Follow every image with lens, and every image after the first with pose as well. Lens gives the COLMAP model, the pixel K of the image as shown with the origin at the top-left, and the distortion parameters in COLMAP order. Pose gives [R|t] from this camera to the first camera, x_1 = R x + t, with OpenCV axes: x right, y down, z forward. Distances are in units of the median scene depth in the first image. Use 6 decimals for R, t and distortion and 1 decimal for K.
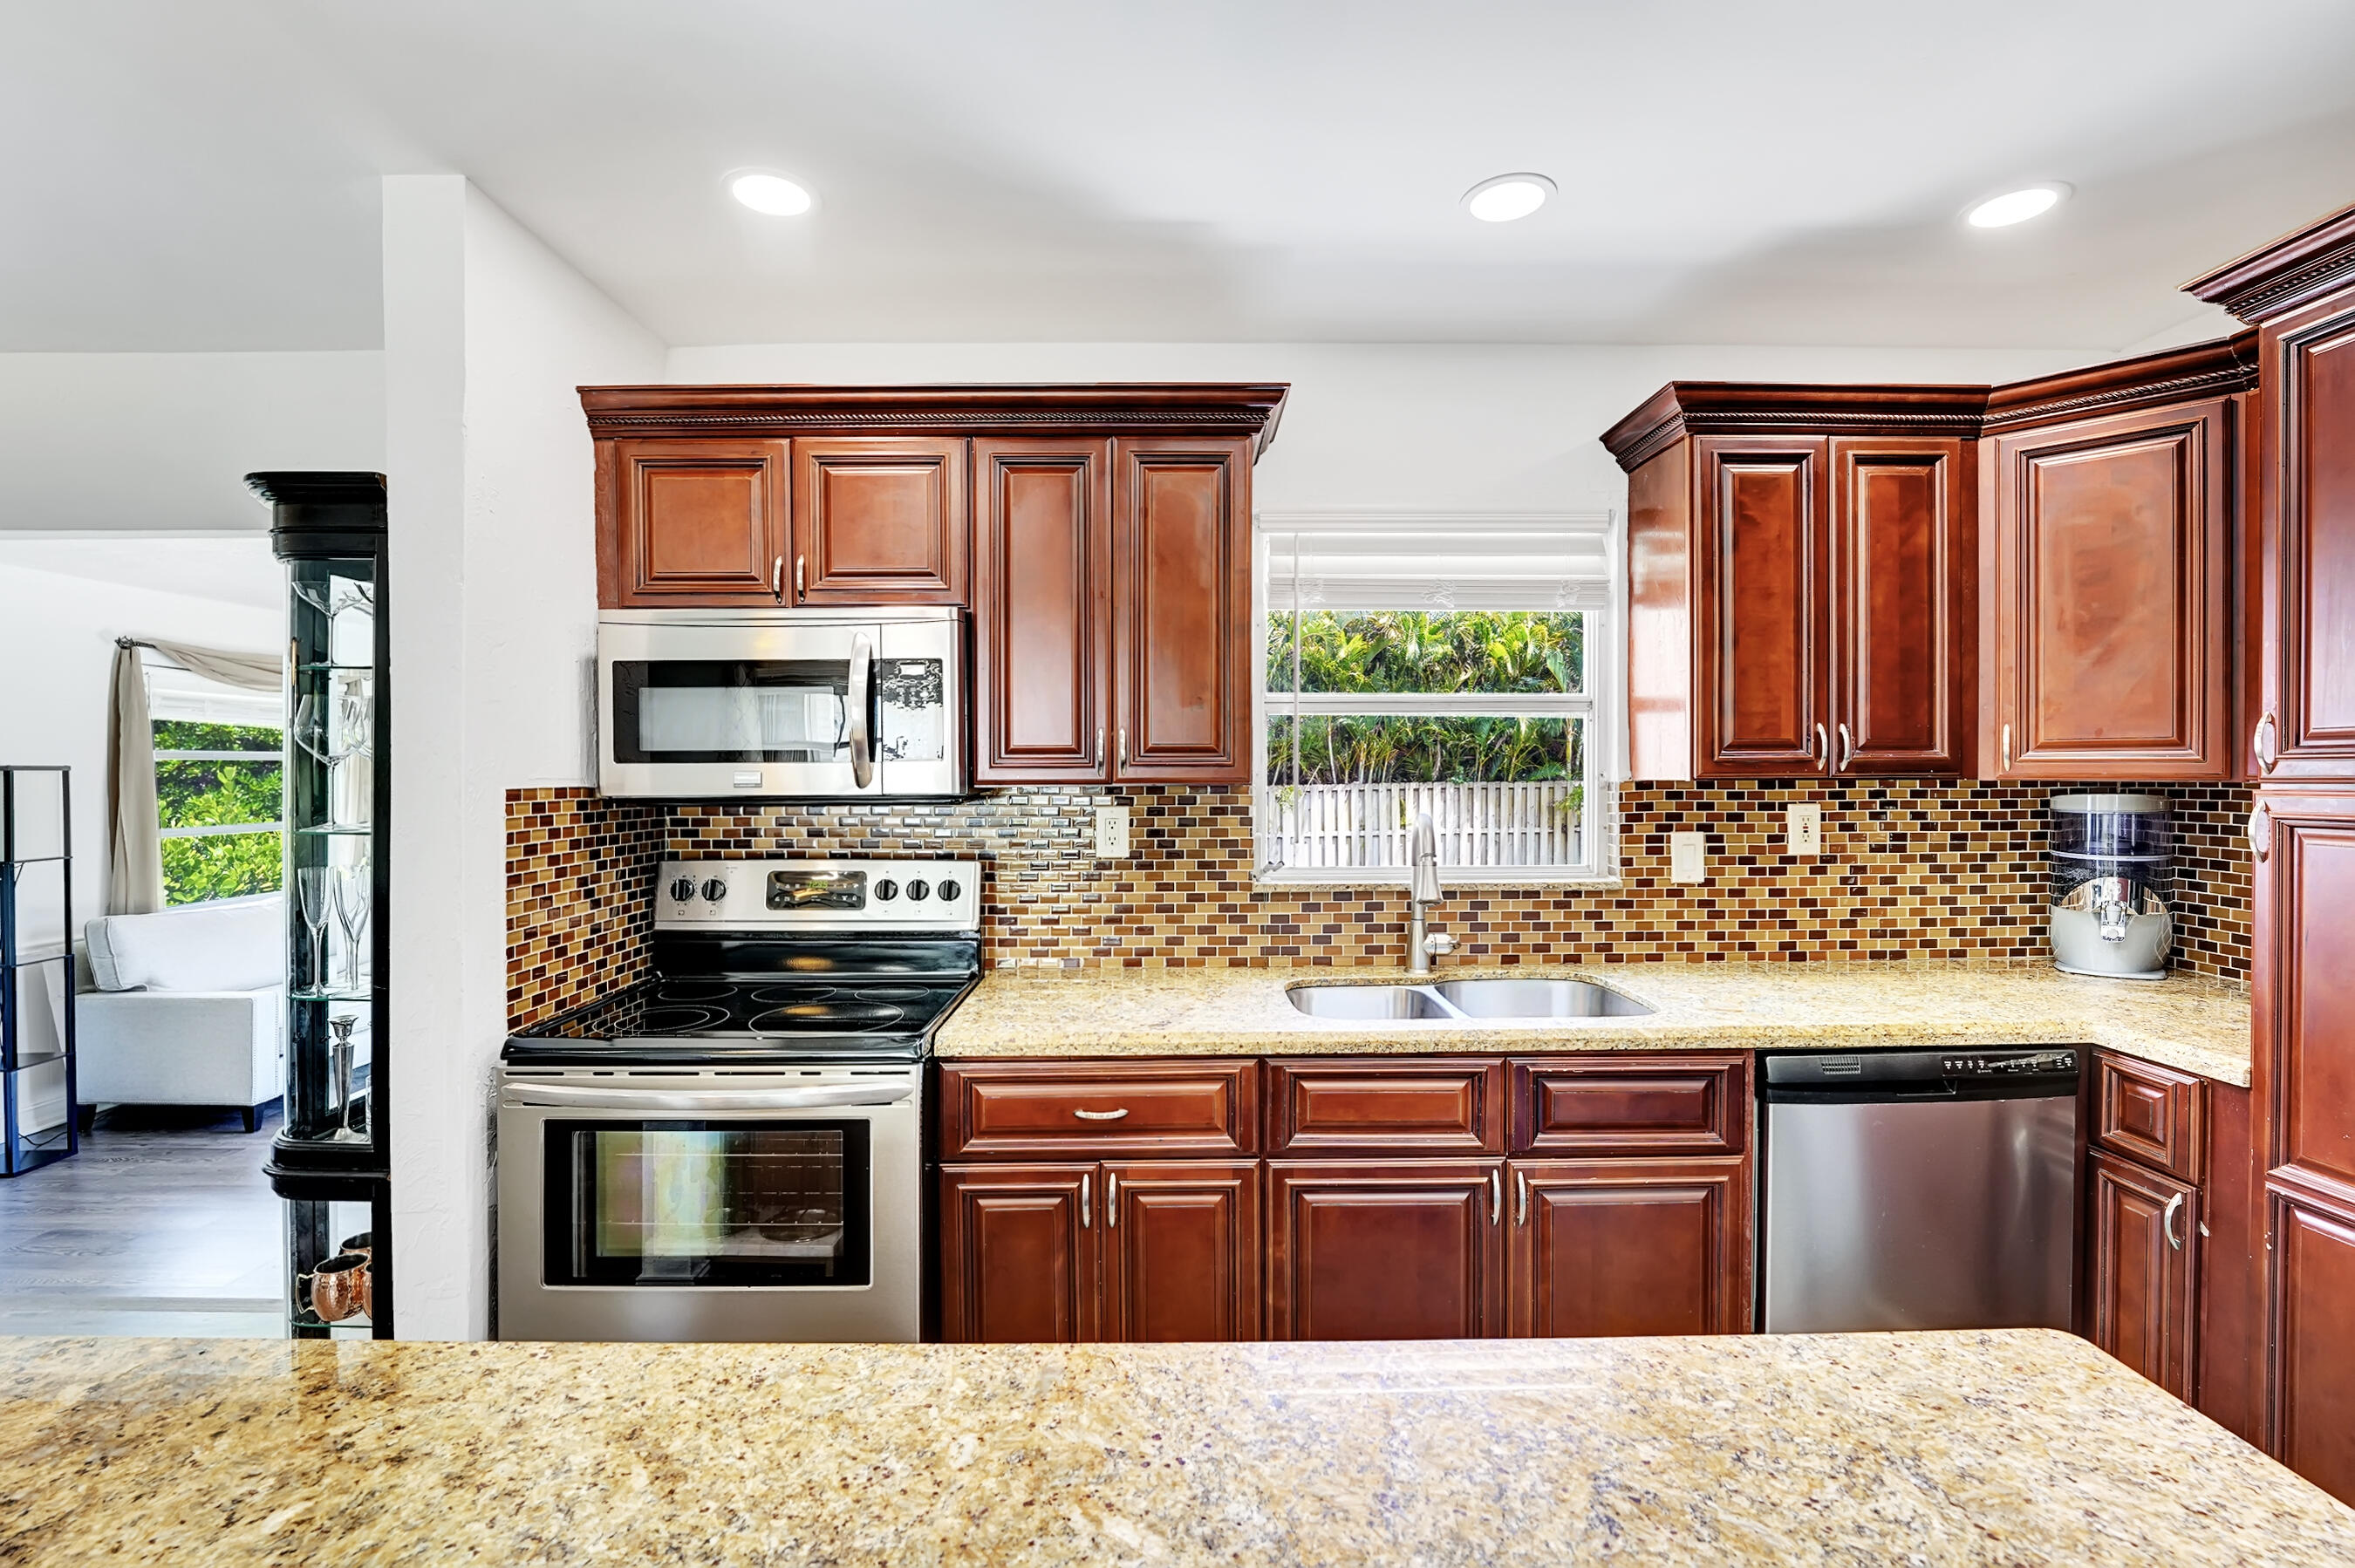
lens RADIAL K [[1058.0, 0, 1108.8], [0, 1058.0, 784.8], [0, 0, 1]] dist [-0.016388, -0.001660]
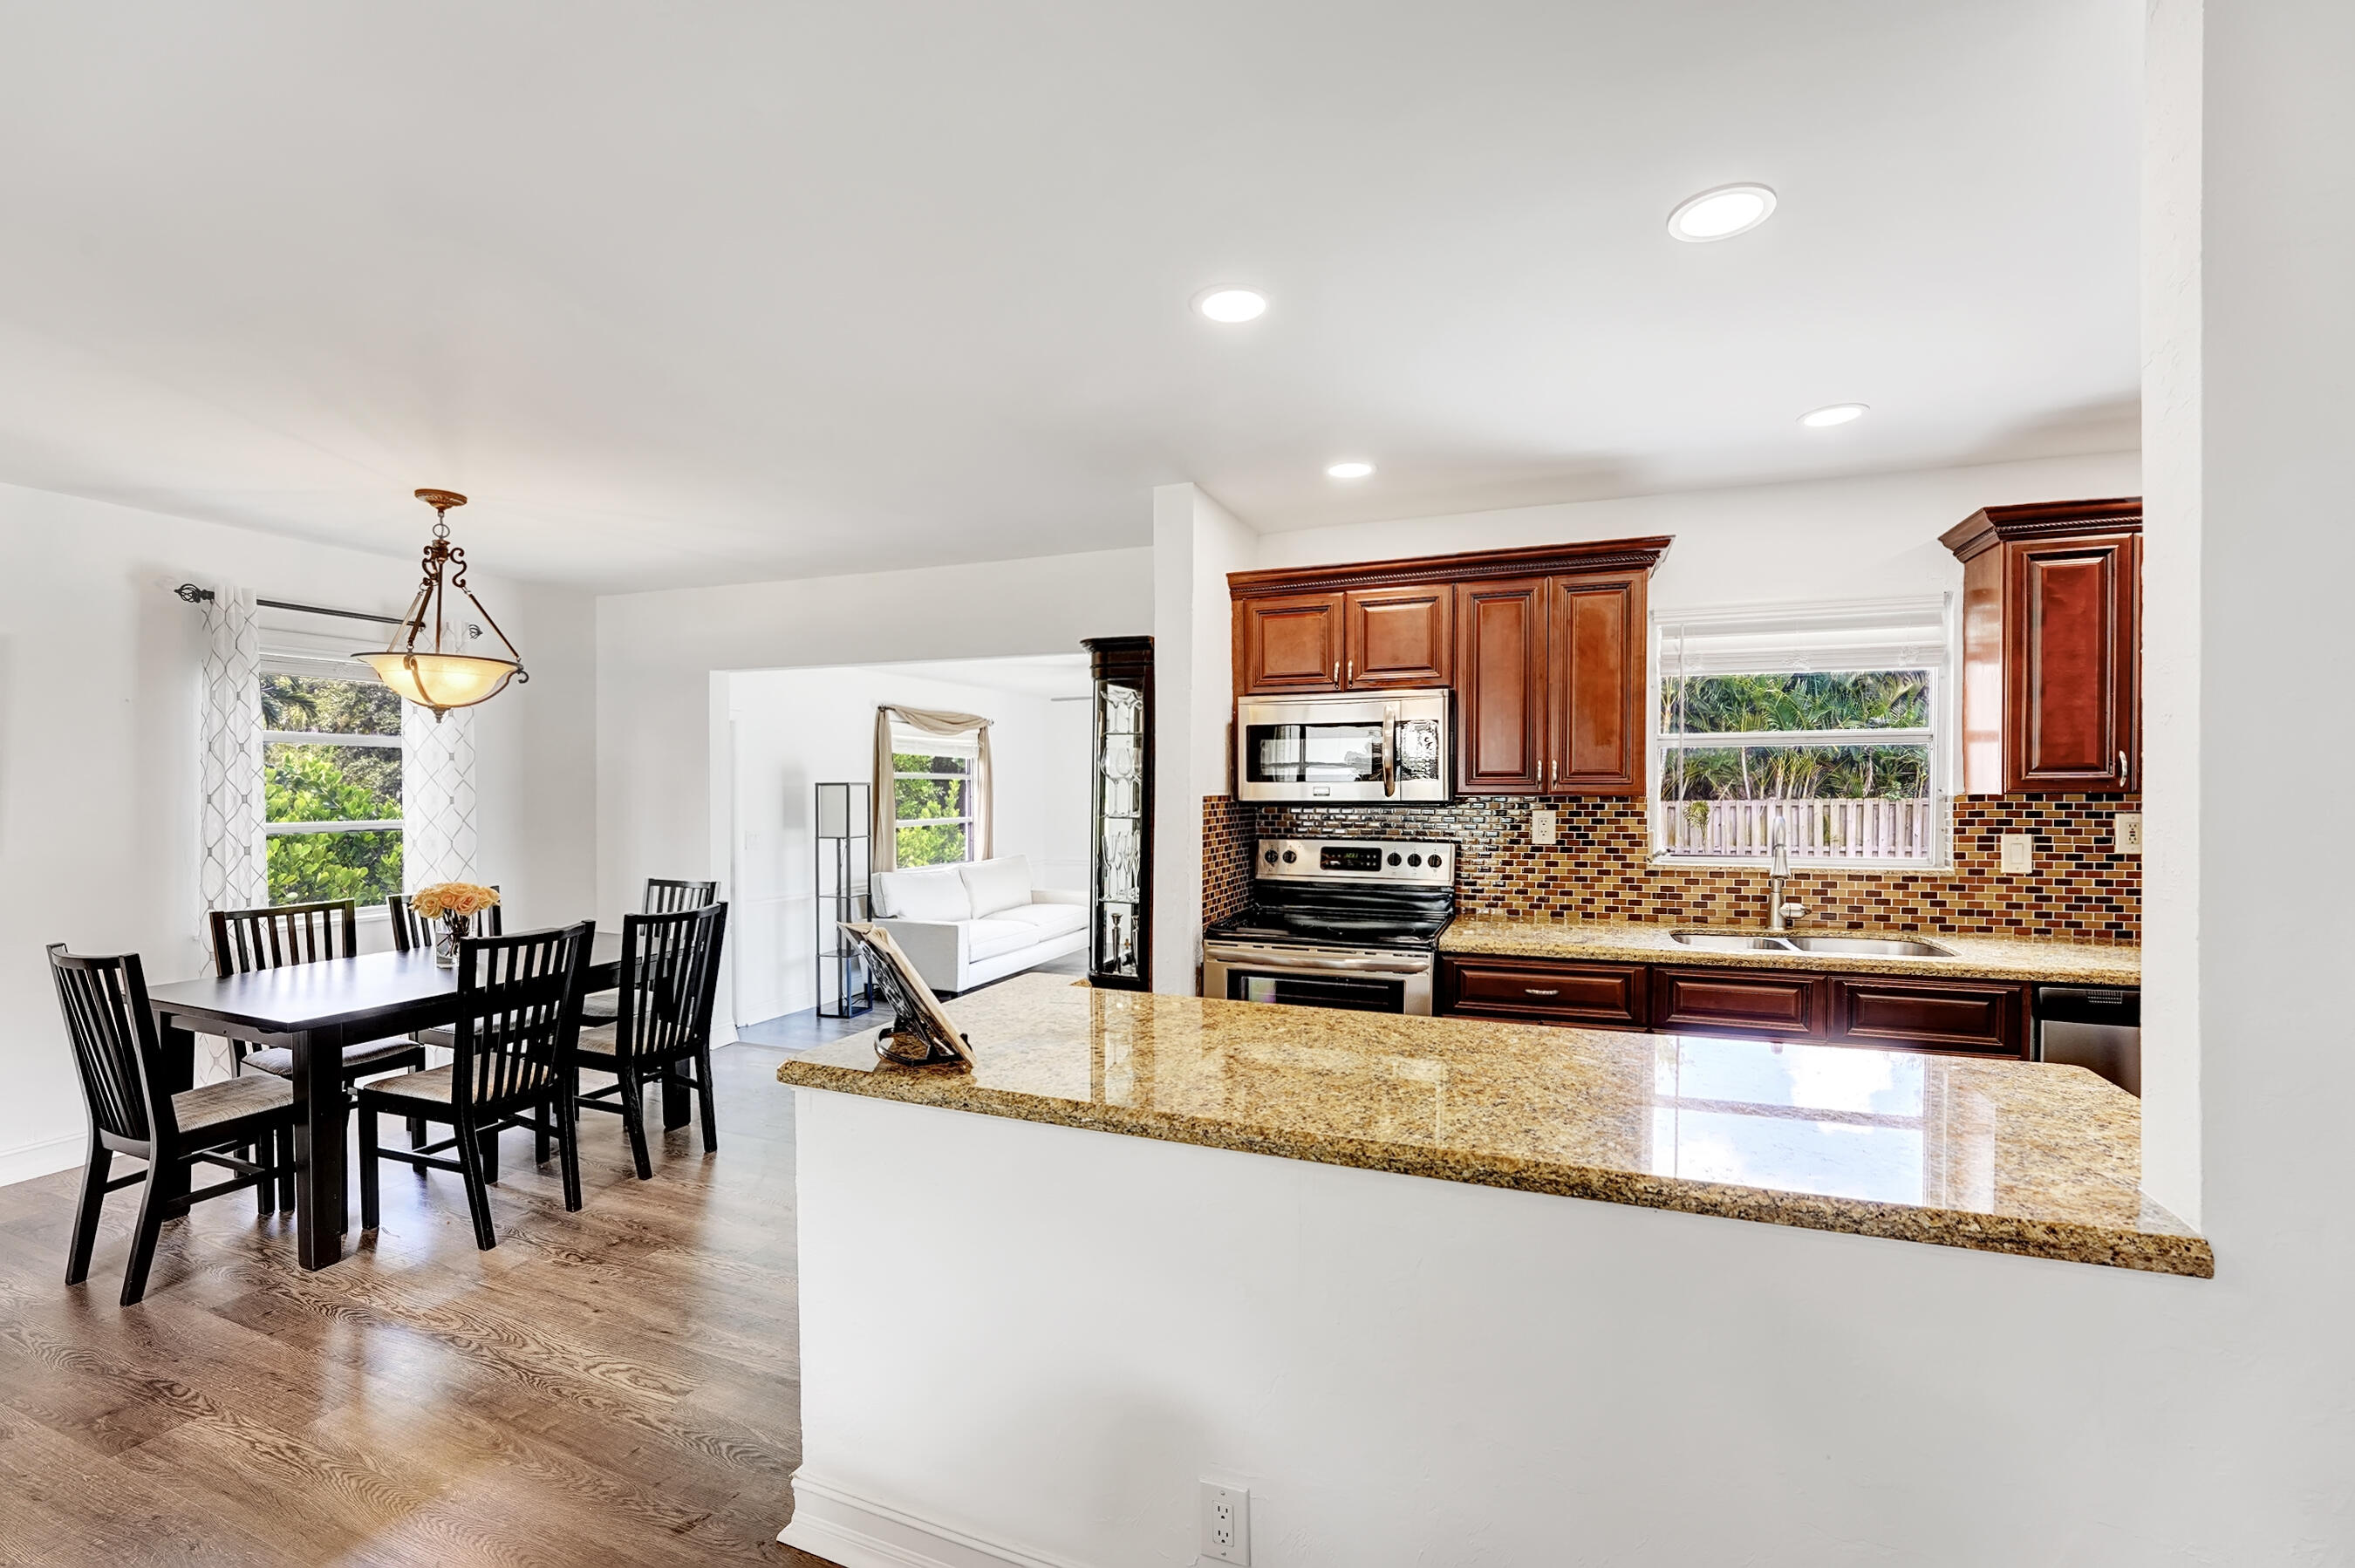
lens RADIAL K [[961.4, 0, 1119.6], [0, 961.4, 804.3], [0, 0, 1]] dist [-0.028428, 0.001283]
pose [[0.928404, 0.007399, -0.371500, -0.056594], [-0.005291, 0.999964, 0.006693, 0.006492], [0.371536, -0.004248, 0.928409, -0.542278]]
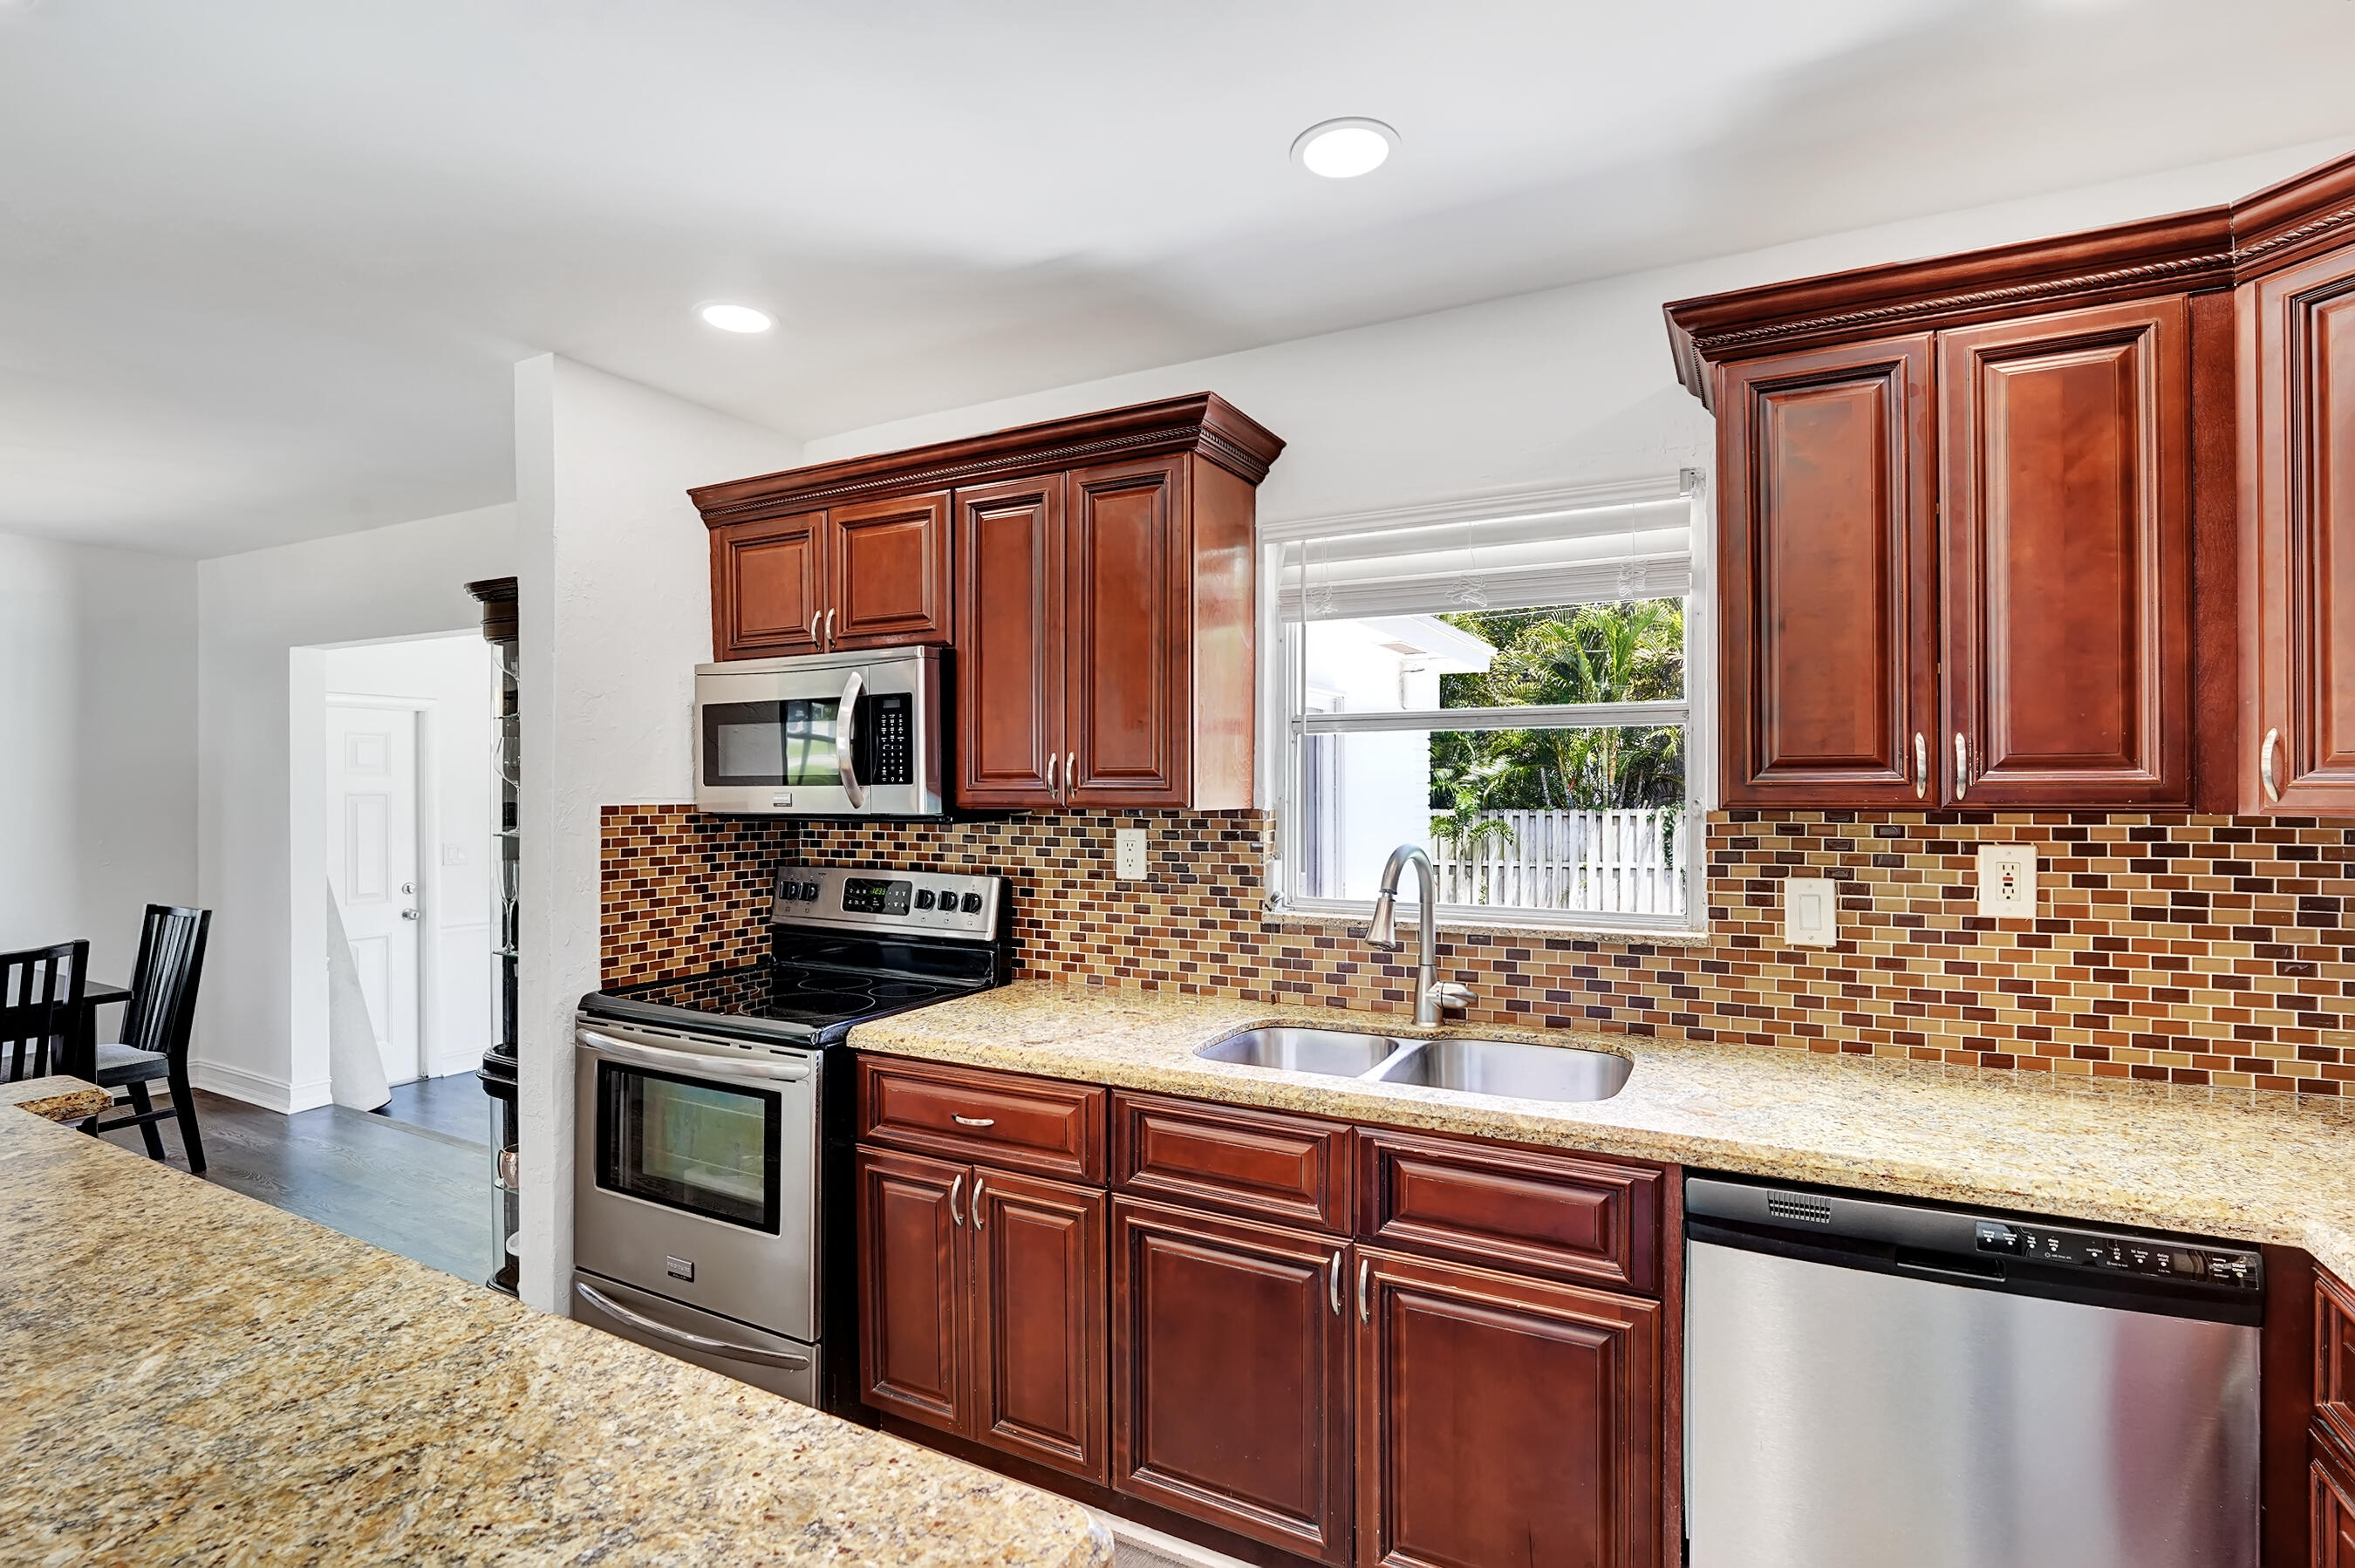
lens RADIAL K [[1056.1, 0, 1145.1], [0, 1056.1, 792.7], [0, 0, 1]] dist [-0.015698, 0.000300]
pose [[0.886242, 0.005221, -0.463193, 0.523799], [-0.009353, 0.999934, -0.006625, -0.008056], [0.463128, 0.010204, 0.886233, 0.119673]]
